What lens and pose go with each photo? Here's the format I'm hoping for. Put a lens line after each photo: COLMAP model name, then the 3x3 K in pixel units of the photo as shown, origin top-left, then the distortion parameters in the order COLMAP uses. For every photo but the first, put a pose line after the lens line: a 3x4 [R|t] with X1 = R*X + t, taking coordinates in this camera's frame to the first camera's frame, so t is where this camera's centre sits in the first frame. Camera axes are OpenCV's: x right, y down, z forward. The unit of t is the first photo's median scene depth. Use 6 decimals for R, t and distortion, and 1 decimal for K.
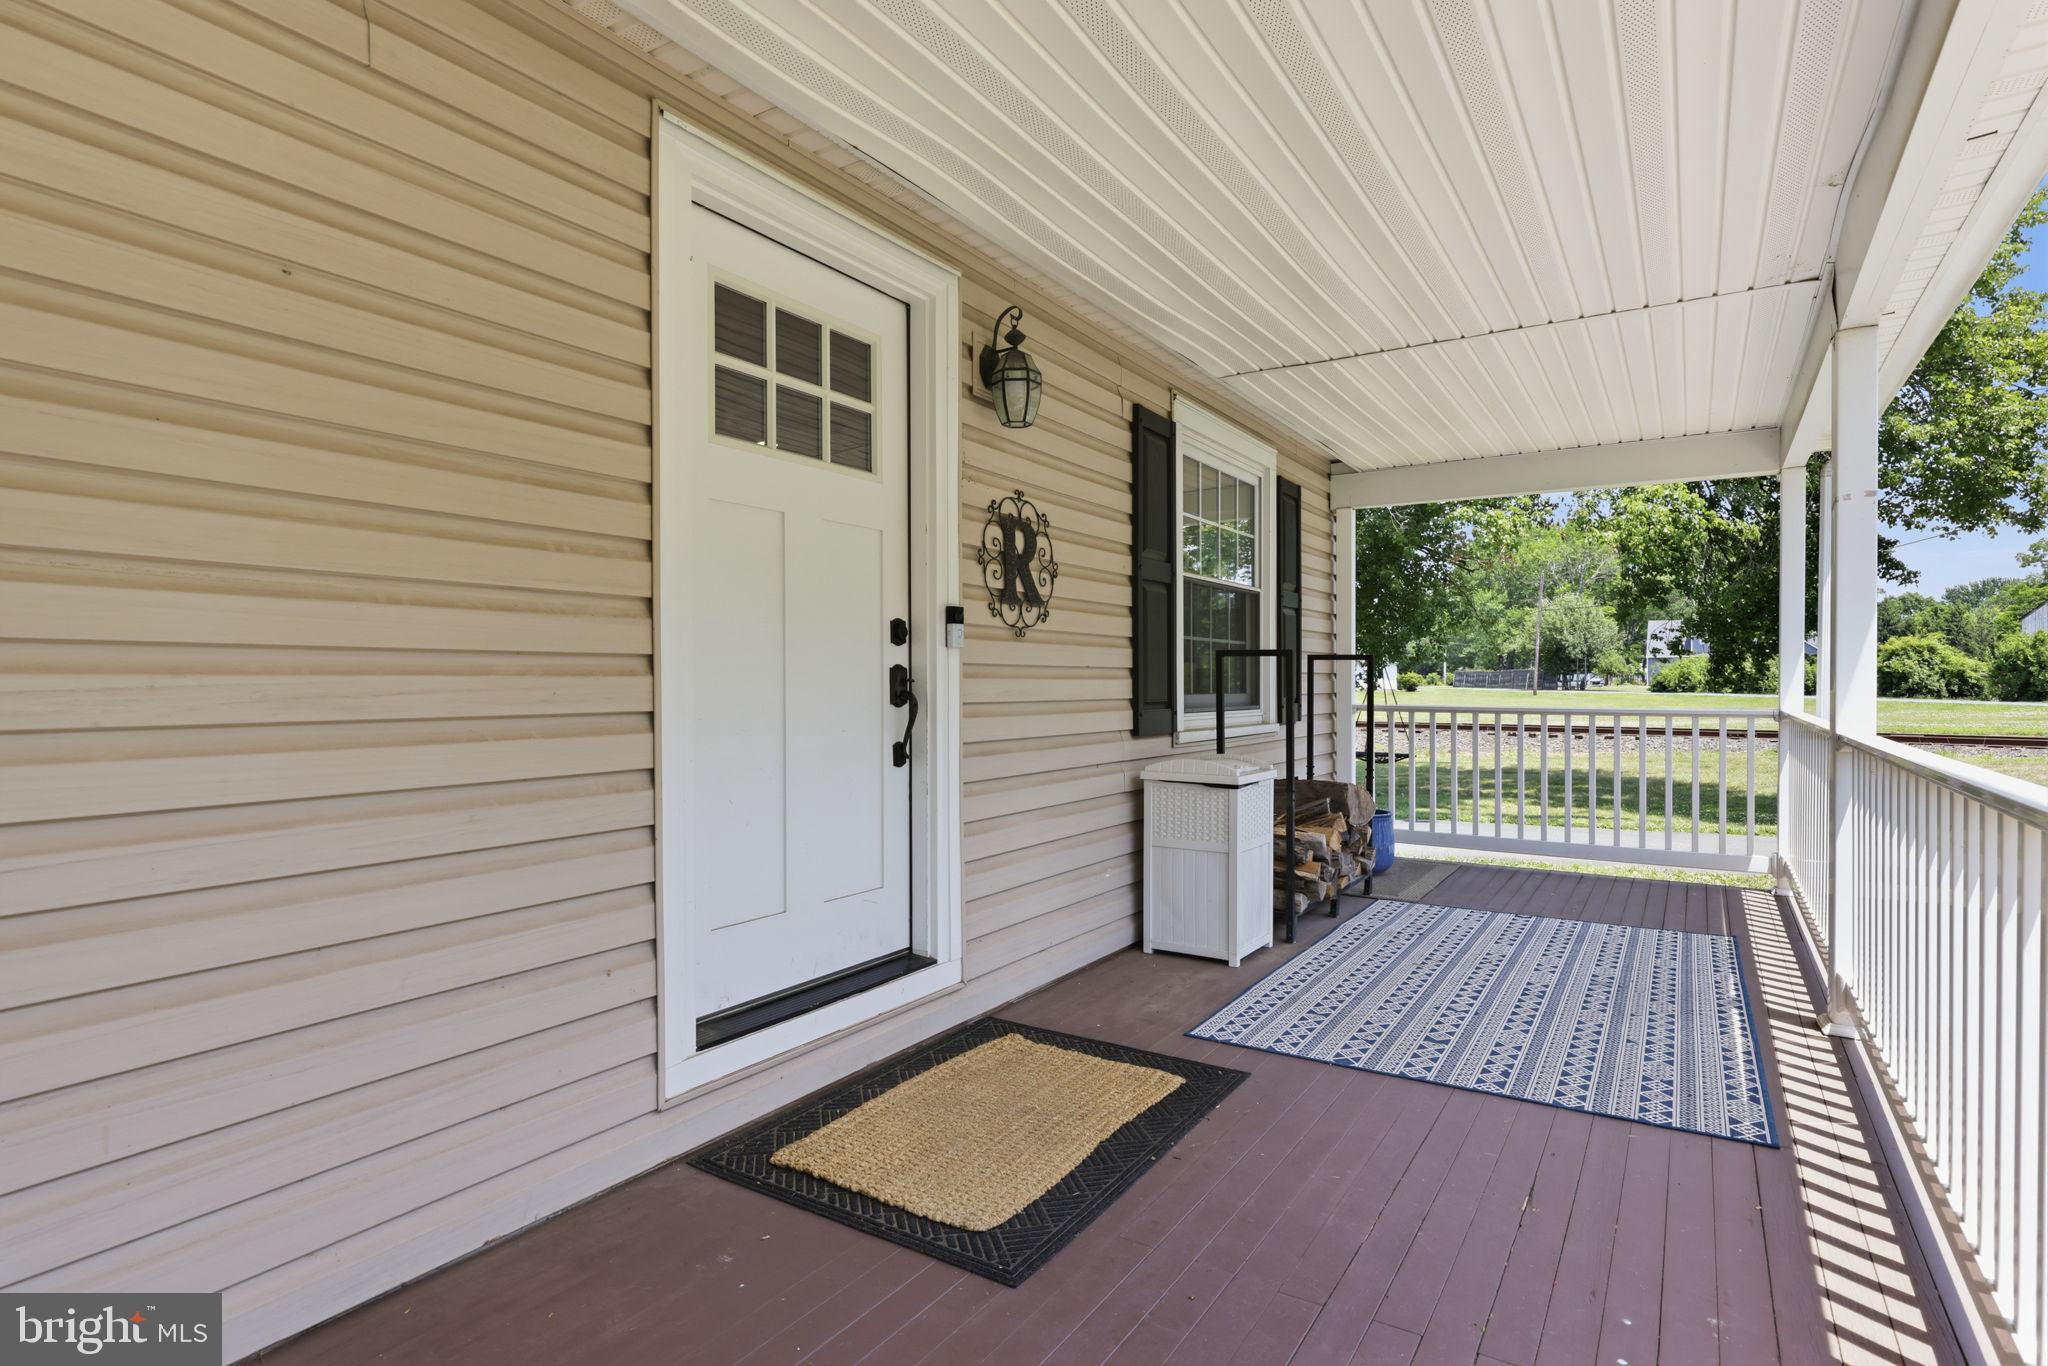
lens RADIAL K [[1029.9, 0, 1026.4], [0, 1029.9, 684.4], [0, 0, 1]] dist [0.000708, 0.000289]
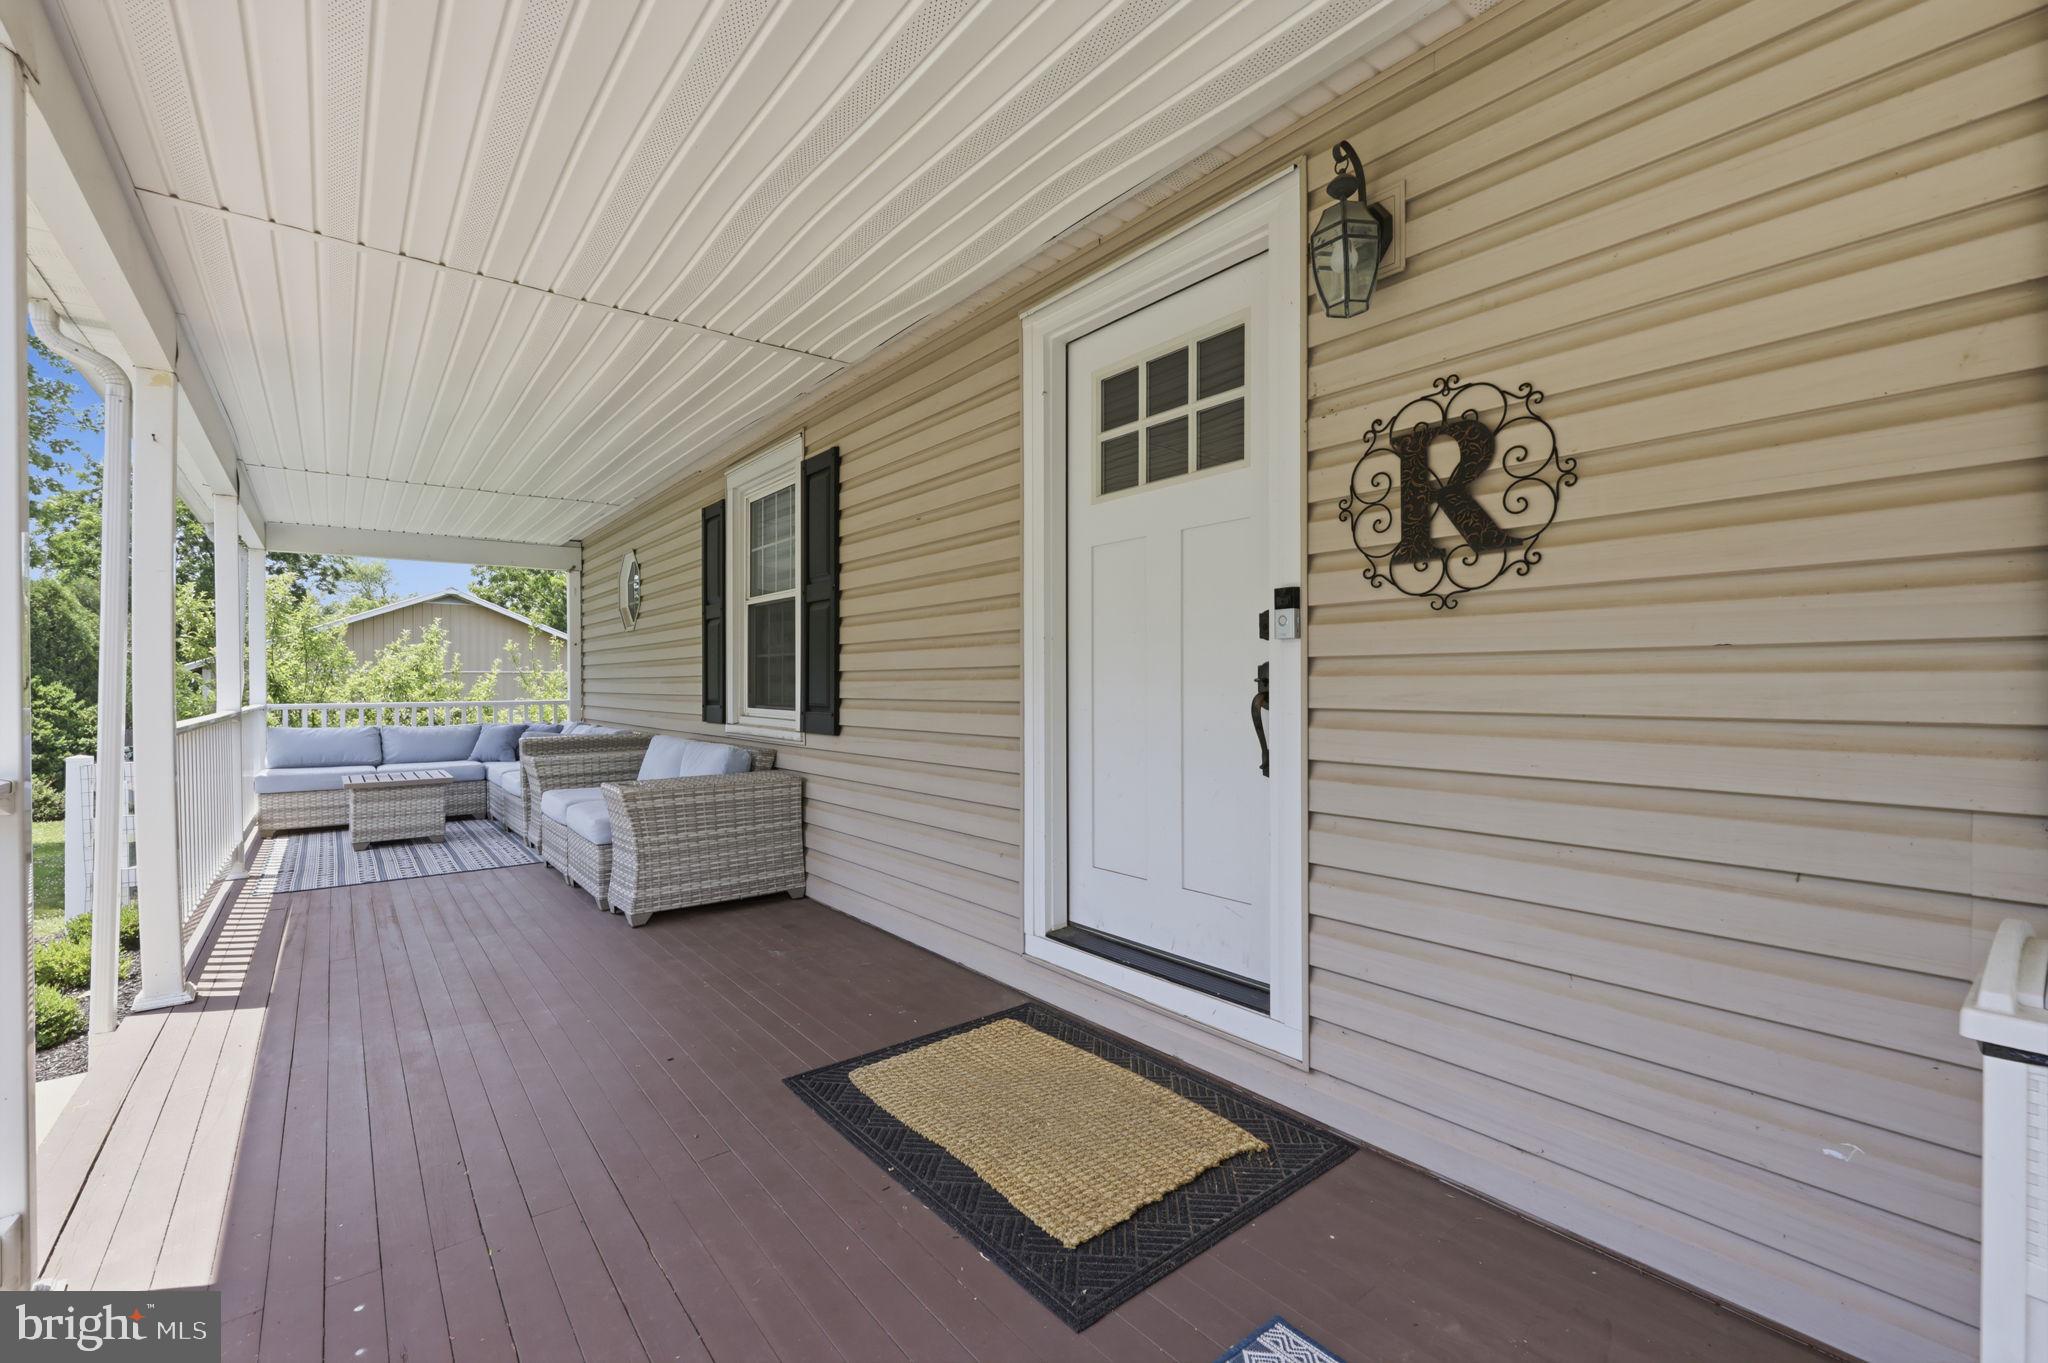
lens RADIAL K [[857.7, 0, 1025.8], [0, 857.7, 685.0], [0, 0, 1]] dist [-0.001656, -0.000029]
pose [[-0.308305, 0.003508, -0.951281, 0.608727], [0.003235, 0.999991, 0.002639, -0.001795], [0.951282, -0.002264, -0.308313, 0.974582]]
